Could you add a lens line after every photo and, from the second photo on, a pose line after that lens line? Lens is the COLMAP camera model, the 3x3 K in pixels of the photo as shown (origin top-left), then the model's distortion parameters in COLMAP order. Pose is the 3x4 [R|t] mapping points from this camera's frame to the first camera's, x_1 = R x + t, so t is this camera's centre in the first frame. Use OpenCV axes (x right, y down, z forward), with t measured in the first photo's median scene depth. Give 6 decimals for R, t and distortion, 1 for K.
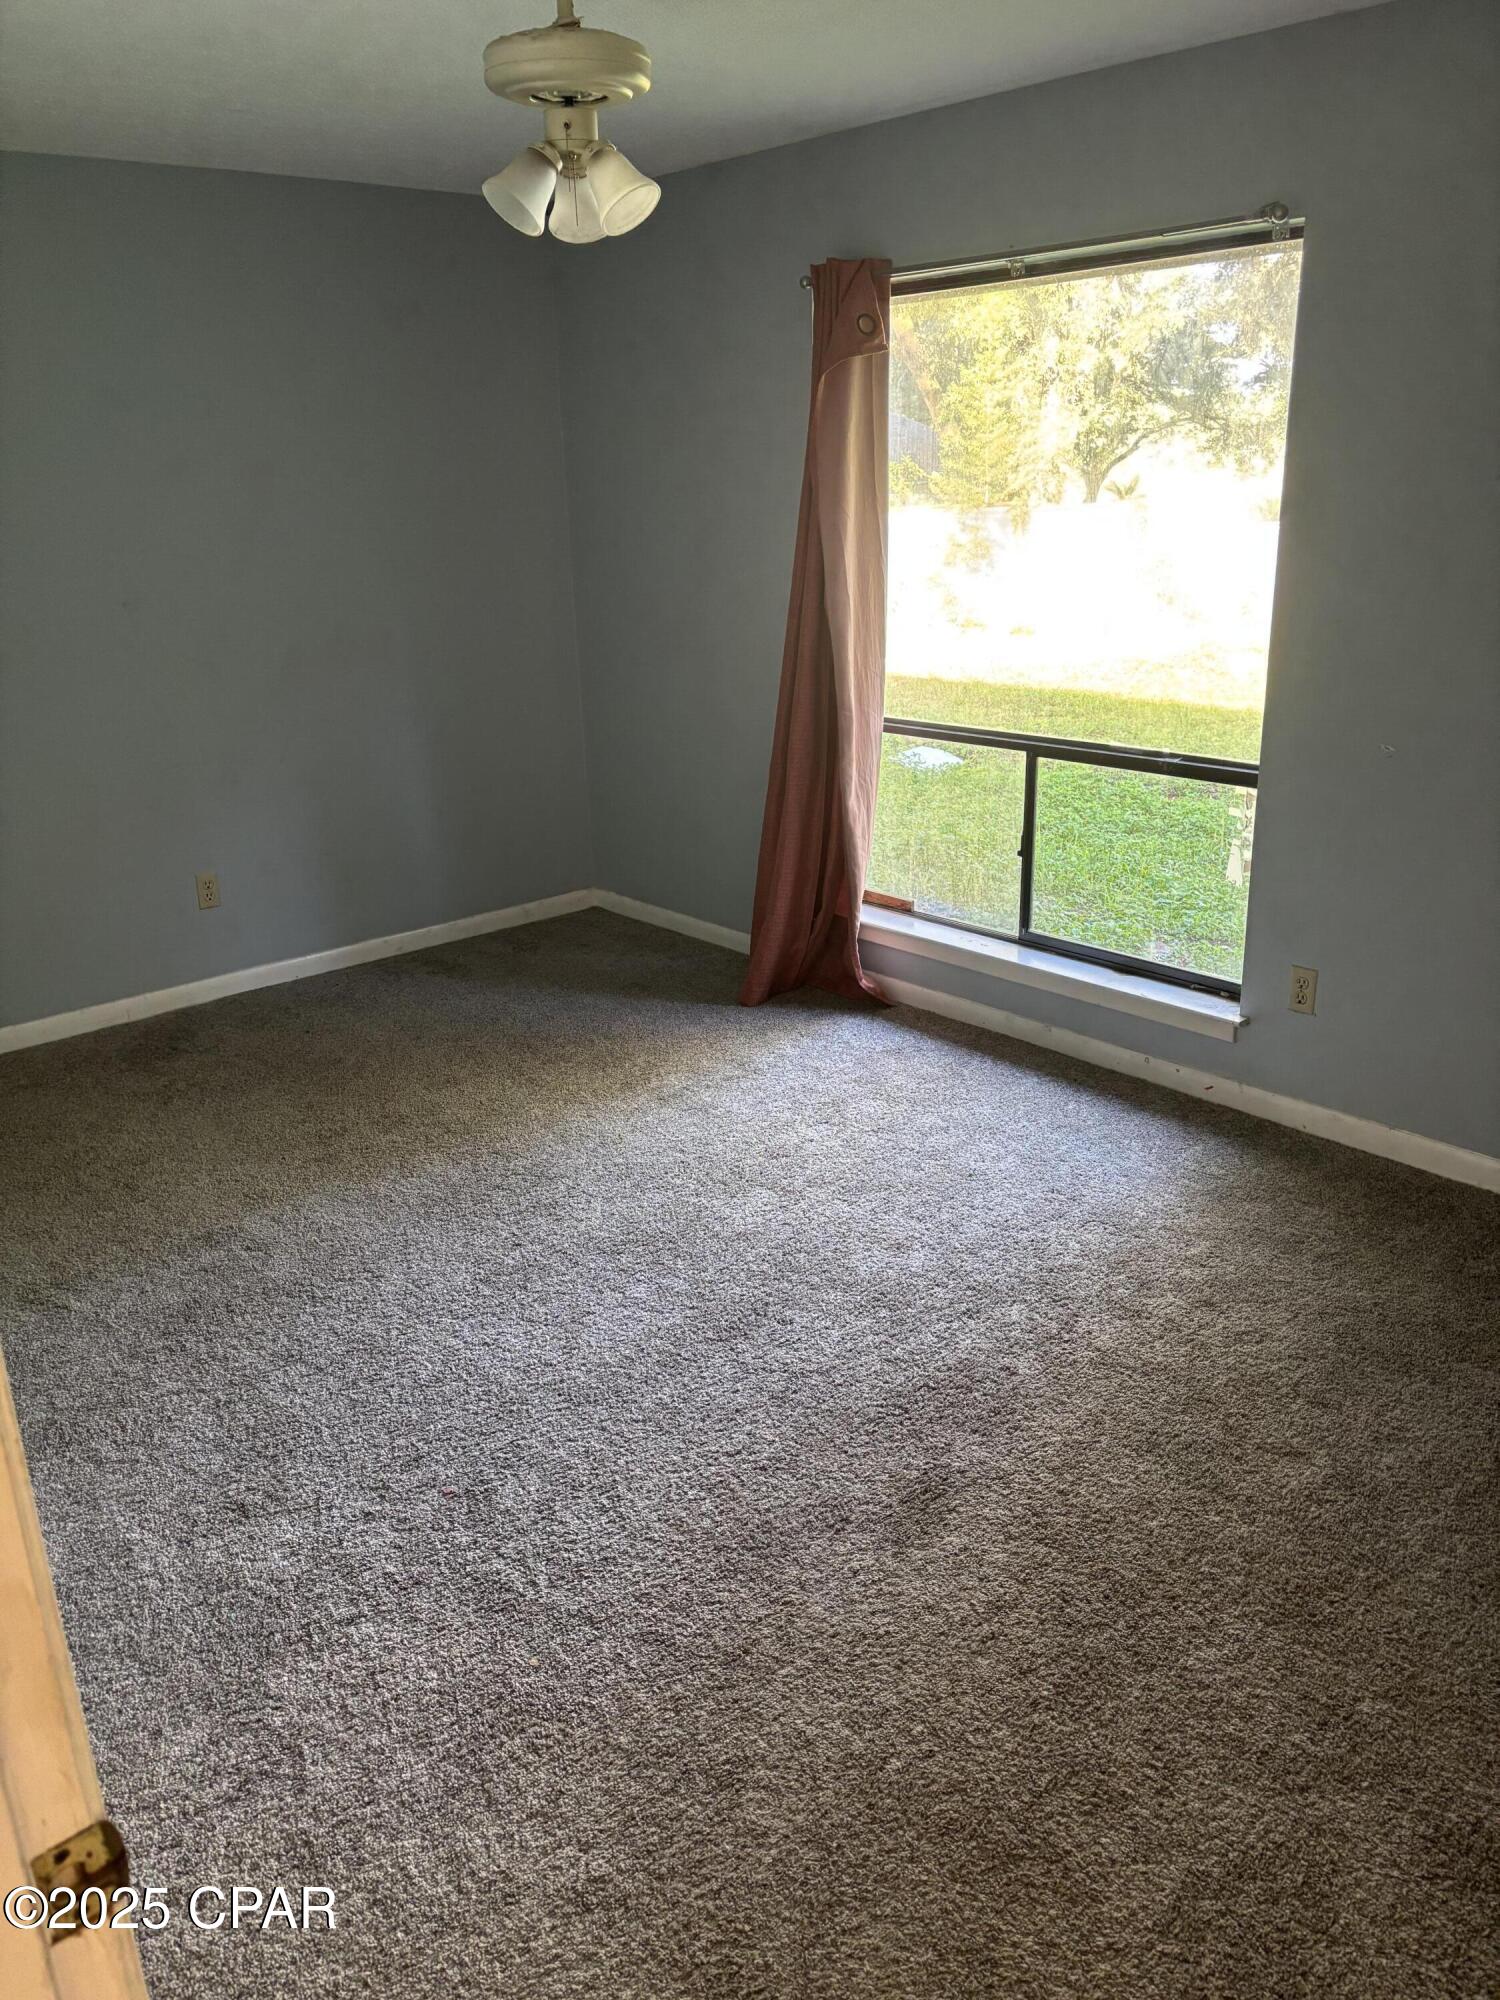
lens RADIAL K [[1523.8, 0, 739.7], [0, 1523.8, 1001.0], [0, 0, 1]] dist [0.043186, -0.046686]
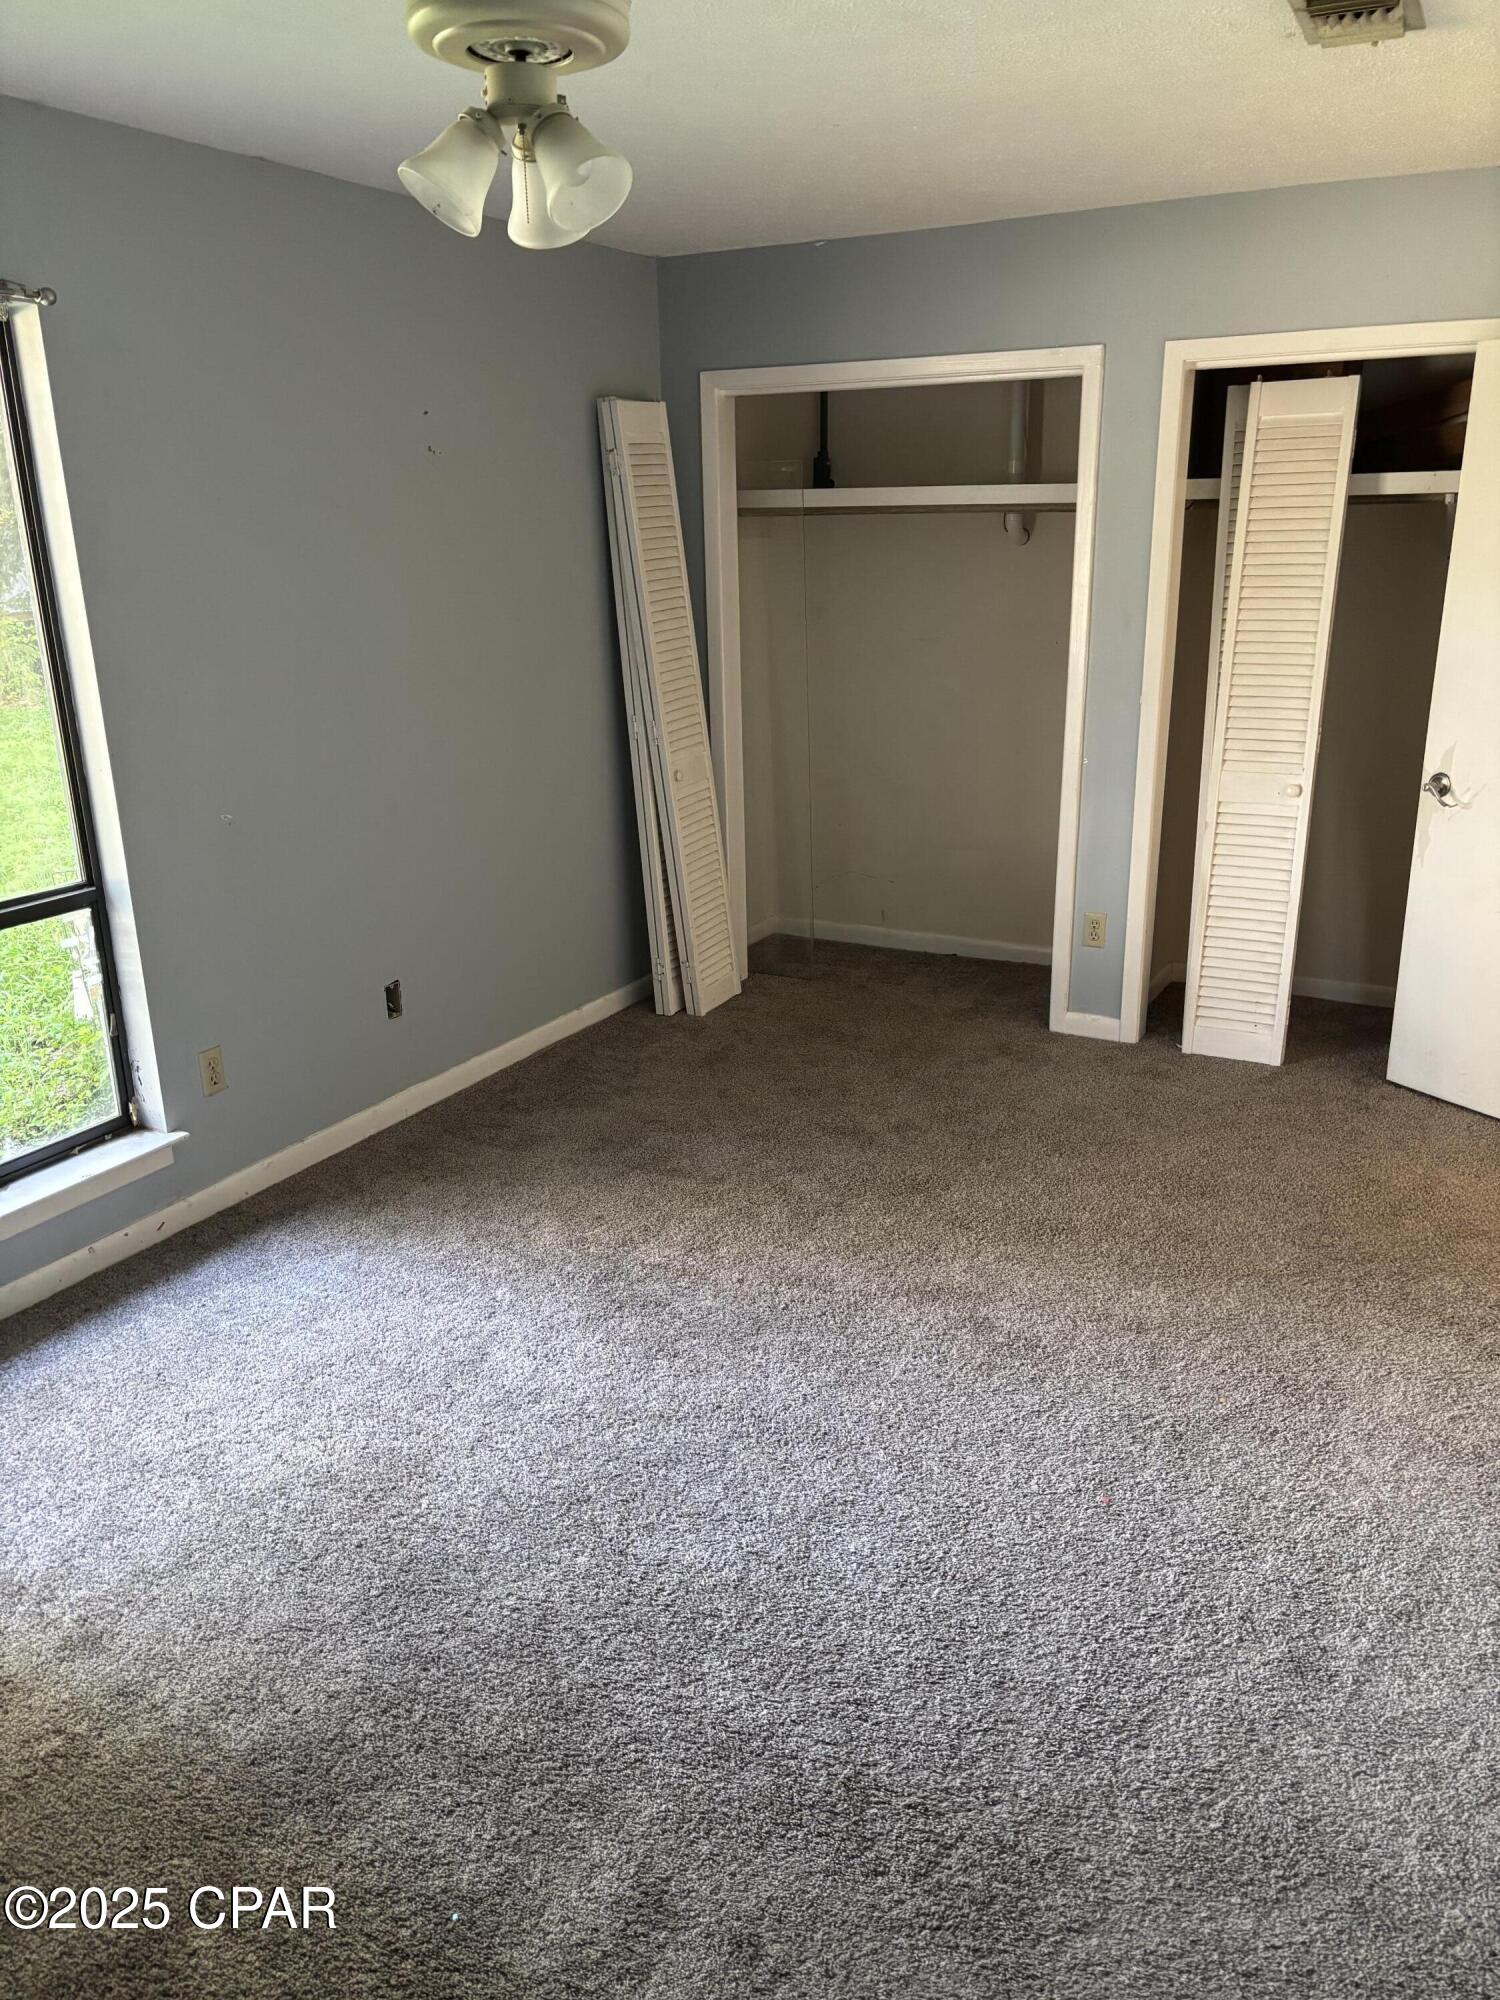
lens RADIAL K [[1523.8, 0, 740.2], [0, 1523.8, 1004.9], [0, 0, 1]] dist [0.043186, -0.046686]
pose [[-0.350720, -0.245944, 0.903607, -0.665434], [0.342198, 0.864515, 0.368123, -0.301628], [-0.871720, 0.438320, -0.219042, 0.915807]]
